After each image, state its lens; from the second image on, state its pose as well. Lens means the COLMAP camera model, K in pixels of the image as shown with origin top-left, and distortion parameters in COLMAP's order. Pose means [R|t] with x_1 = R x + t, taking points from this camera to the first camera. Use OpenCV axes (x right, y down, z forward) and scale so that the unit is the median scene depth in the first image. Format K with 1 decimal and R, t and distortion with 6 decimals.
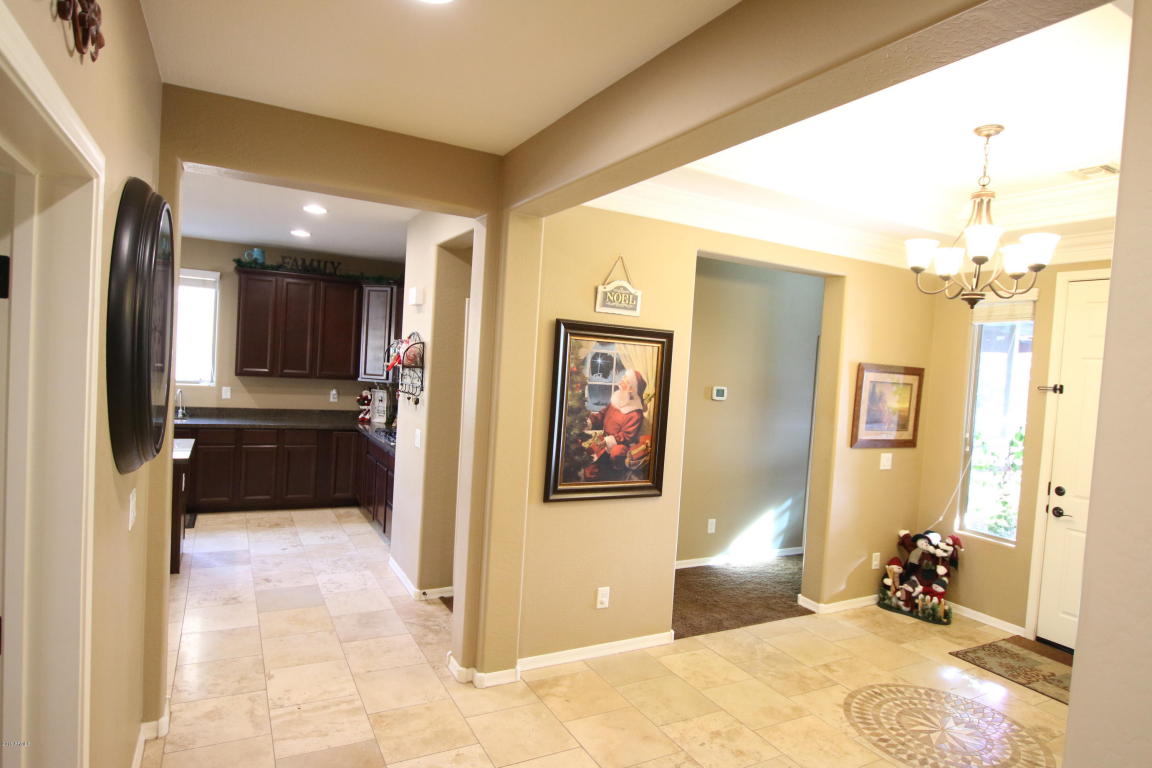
lens RADIAL K [[645.9, 0, 573.3], [0, 645.9, 384.5], [0, 0, 1]] dist [-0.019050, 0.004266]
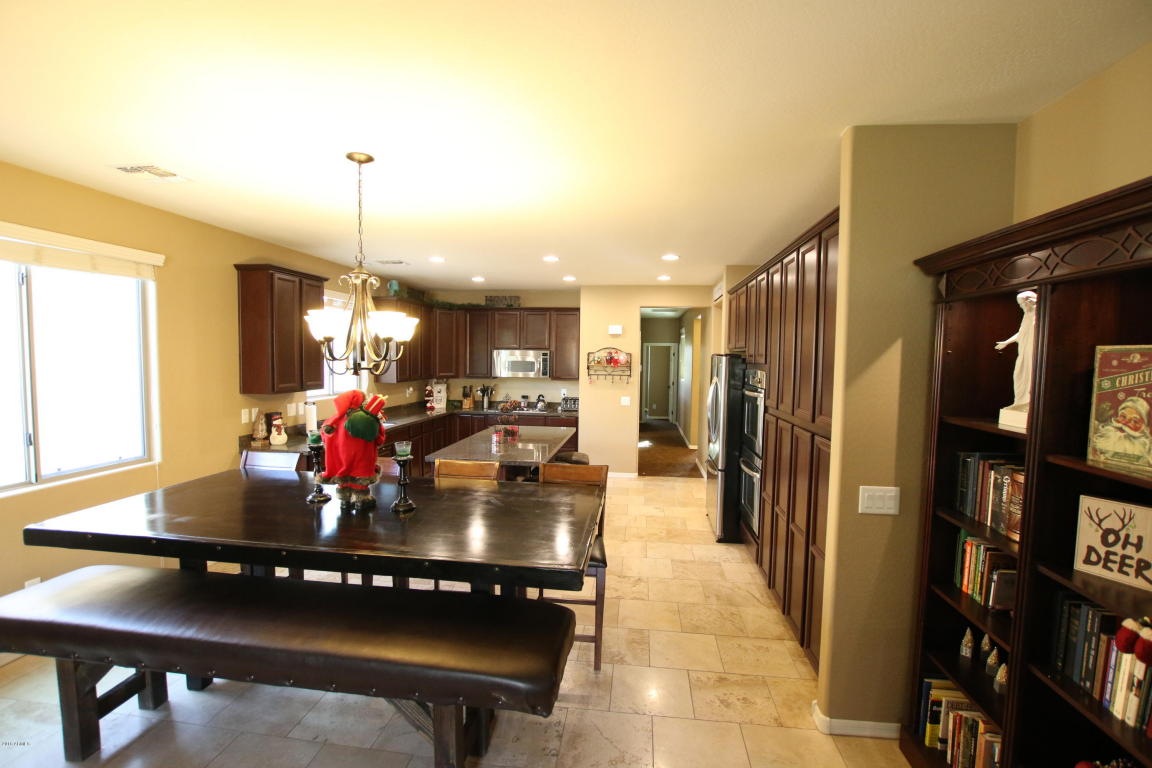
lens RADIAL K [[528.3, 0, 574.2], [0, 528.3, 386.0], [0, 0, 1]] dist [-0.029785, 0.002442]
pose [[0.587171, -0.099657, 0.803305, -2.007977], [0.051116, 0.994977, 0.086073, -0.136674], [-0.807848, -0.009478, 0.589315, 0.193286]]
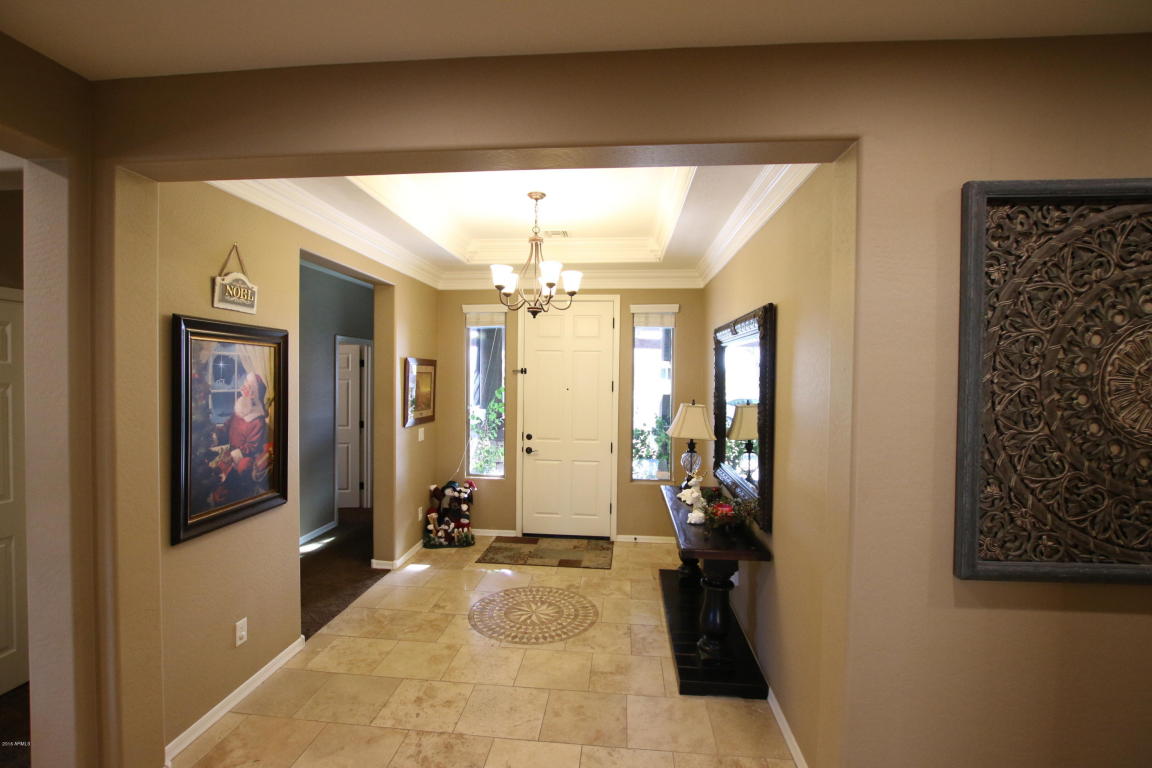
lens RADIAL K [[528.3, 0, 571.8], [0, 528.3, 385.6], [0, 0, 1]] dist [-0.029785, 0.002442]
pose [[0.561646, -0.071448, 0.824287, -0.261199], [0.052452, 0.997335, 0.050708, -0.018766], [-0.825713, 0.014755, 0.563897, 0.217810]]
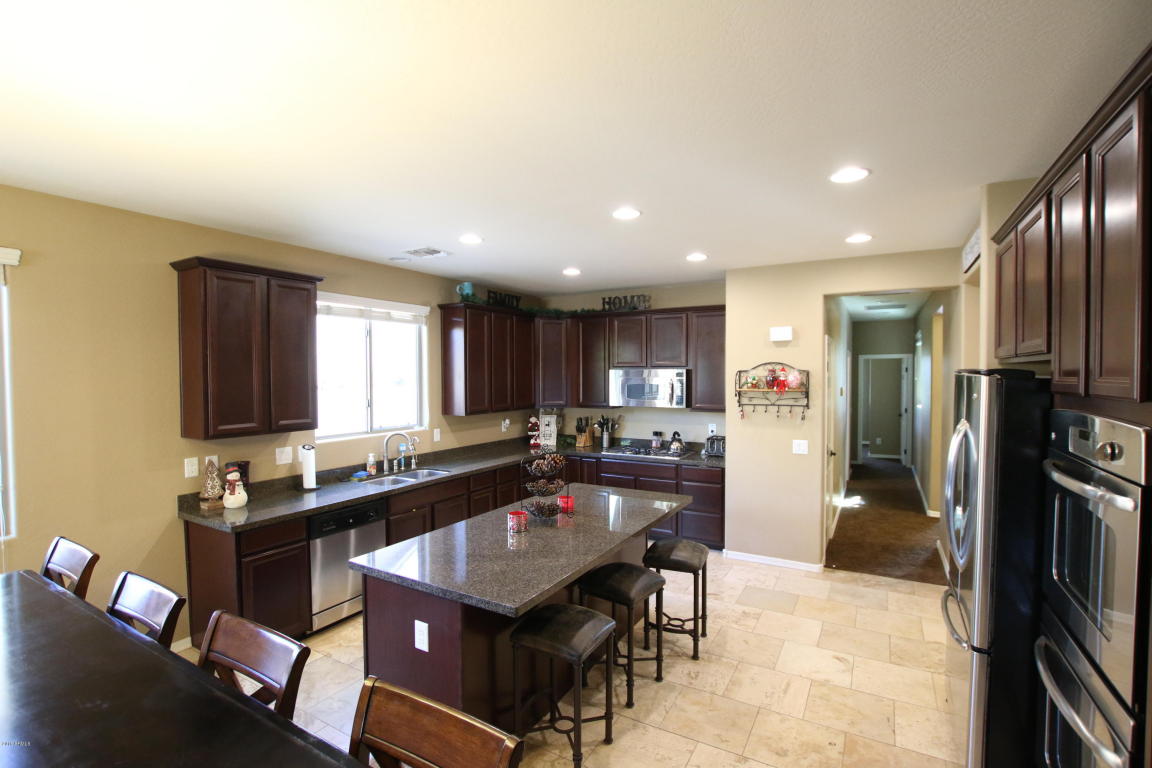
lens RADIAL K [[528.3, 0, 576.2], [0, 528.3, 386.4], [0, 0, 1]] dist [-0.029785, 0.002442]
pose [[0.854046, -0.078434, 0.514251, -1.370413], [0.076110, 0.996770, 0.025628, -0.112810], [-0.514600, 0.017252, 0.857257, 0.421228]]
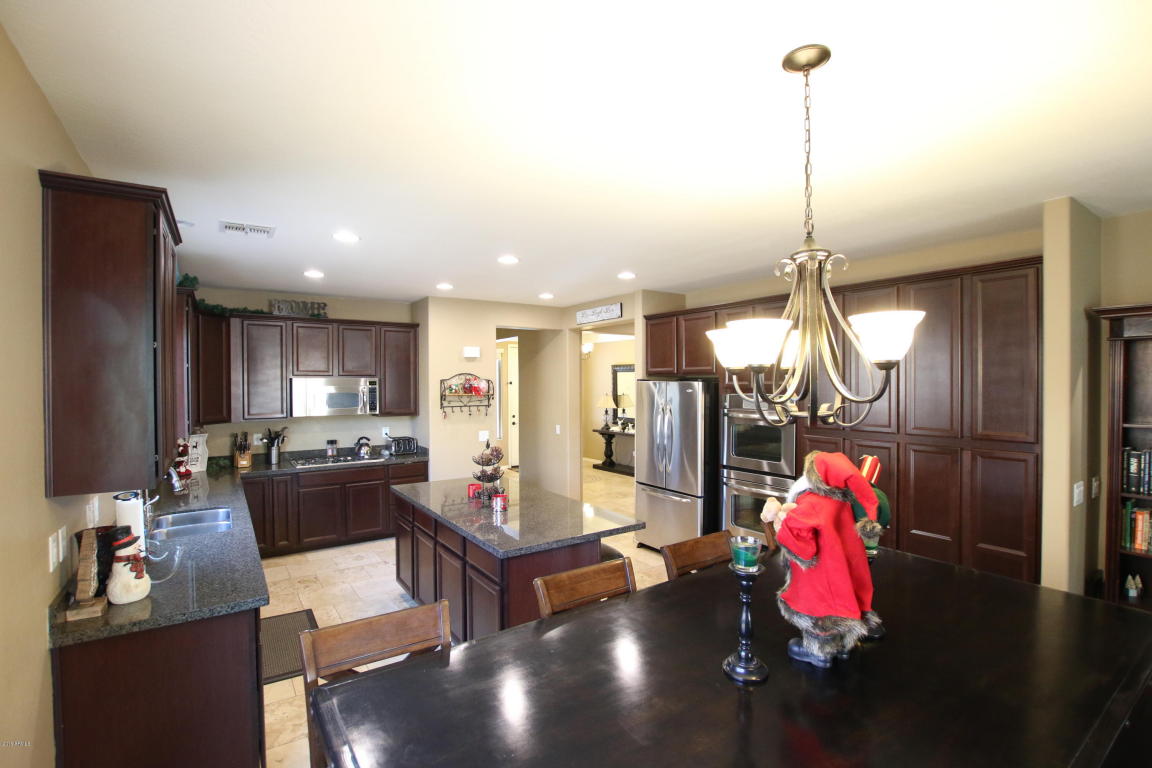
lens RADIAL K [[528.3, 0, 571.4], [0, 528.3, 386.4], [0, 0, 1]] dist [-0.029785, 0.002442]
pose [[-0.092552, -0.070768, 0.993190, -1.993974], [0.033877, 0.996670, 0.074173, -0.173255], [-0.995131, 0.040511, -0.089846, 1.085517]]
